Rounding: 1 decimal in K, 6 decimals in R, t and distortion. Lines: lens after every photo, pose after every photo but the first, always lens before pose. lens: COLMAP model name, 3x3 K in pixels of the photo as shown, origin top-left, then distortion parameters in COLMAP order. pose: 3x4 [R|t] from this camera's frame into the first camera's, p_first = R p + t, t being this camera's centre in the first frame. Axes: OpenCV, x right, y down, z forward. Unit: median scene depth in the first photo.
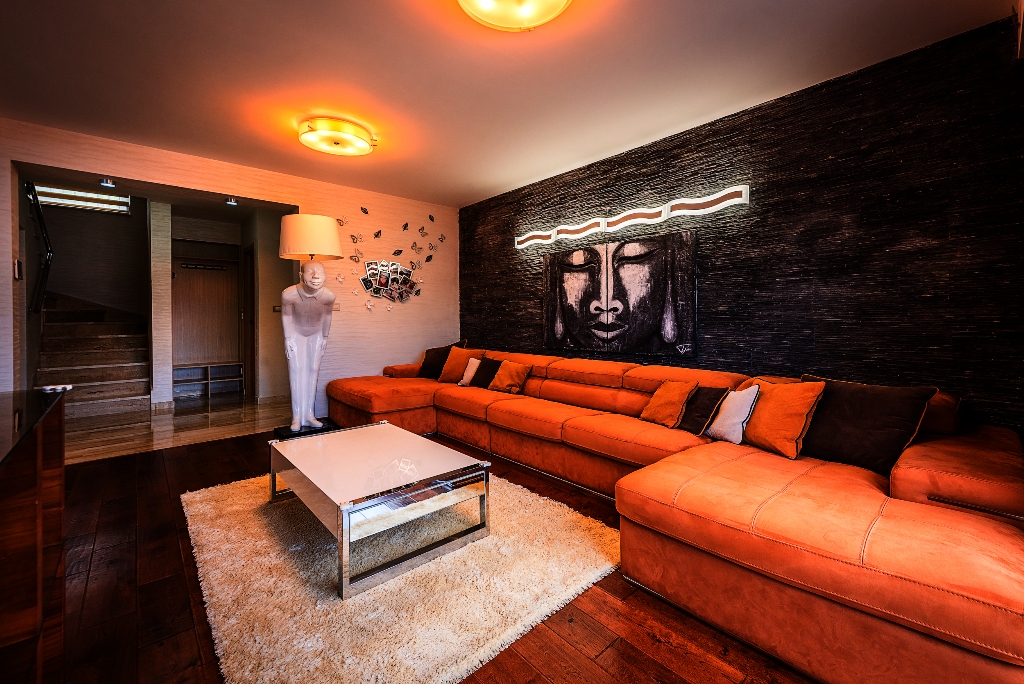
lens RADIAL K [[413.1, 0, 512.9], [0, 413.1, 315.7], [0, 0, 1]] dist [0.000182, 0.000041]
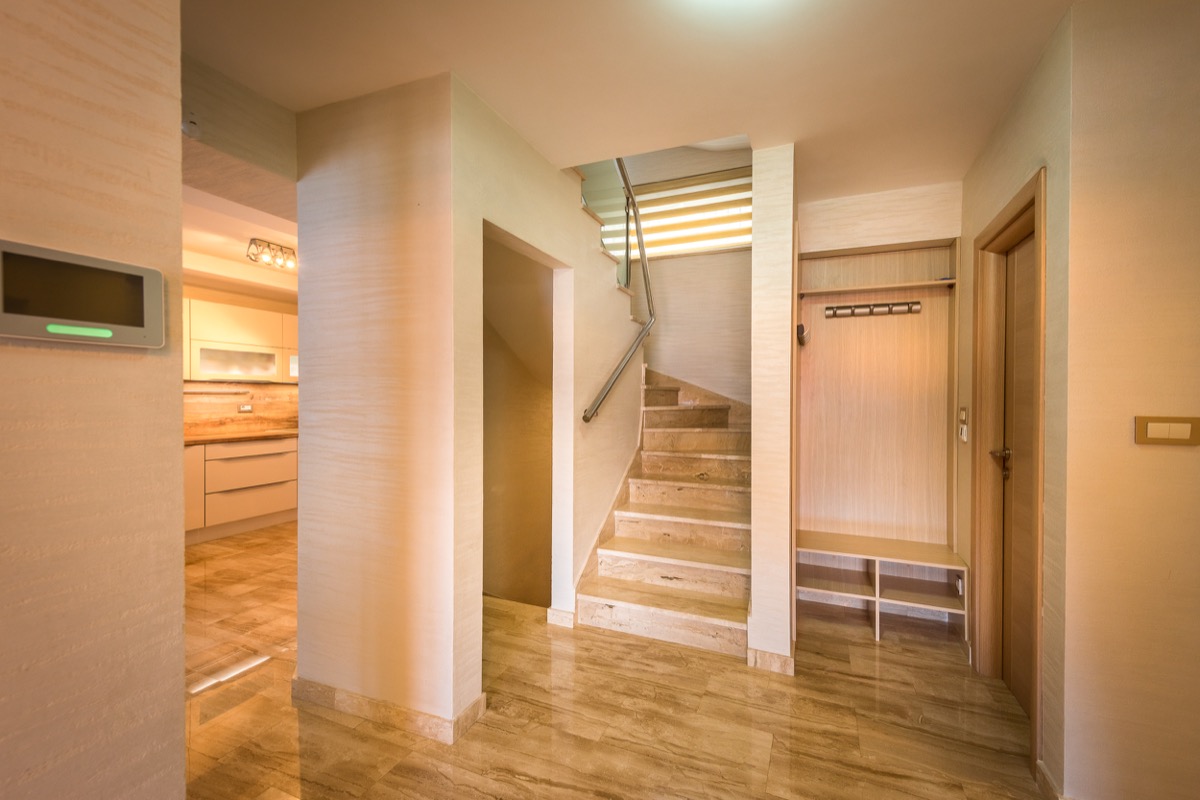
lens RADIAL K [[504.5, 0, 600.0], [0, 504.5, 400.0], [0, 0, 1]] dist [0.000775, 0.000037]
pose [[0.417961, 0.010369, -0.908406, -0.470989], [-0.003129, 0.999945, 0.009974, -0.037119], [0.908459, -0.001327, 0.417971, 0.642220]]
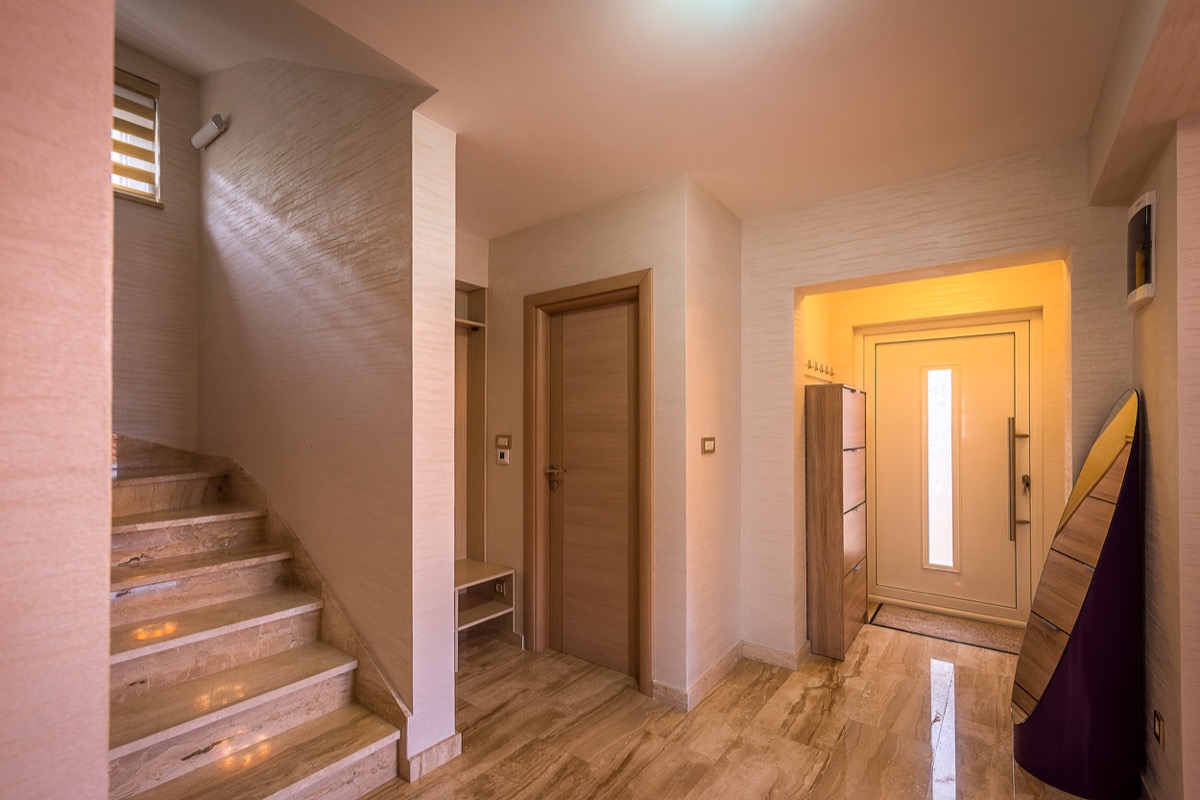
lens RADIAL K [[488.4, 0, 601.3], [0, 488.4, 419.5], [0, 0, 1]] dist [0.000072, 0.000052]
pose [[0.985375, 0.003010, 0.170375, -0.775500], [-0.001756, 0.999970, -0.007515, -0.039743], [-0.170392, 0.007106, 0.985351, 0.597229]]
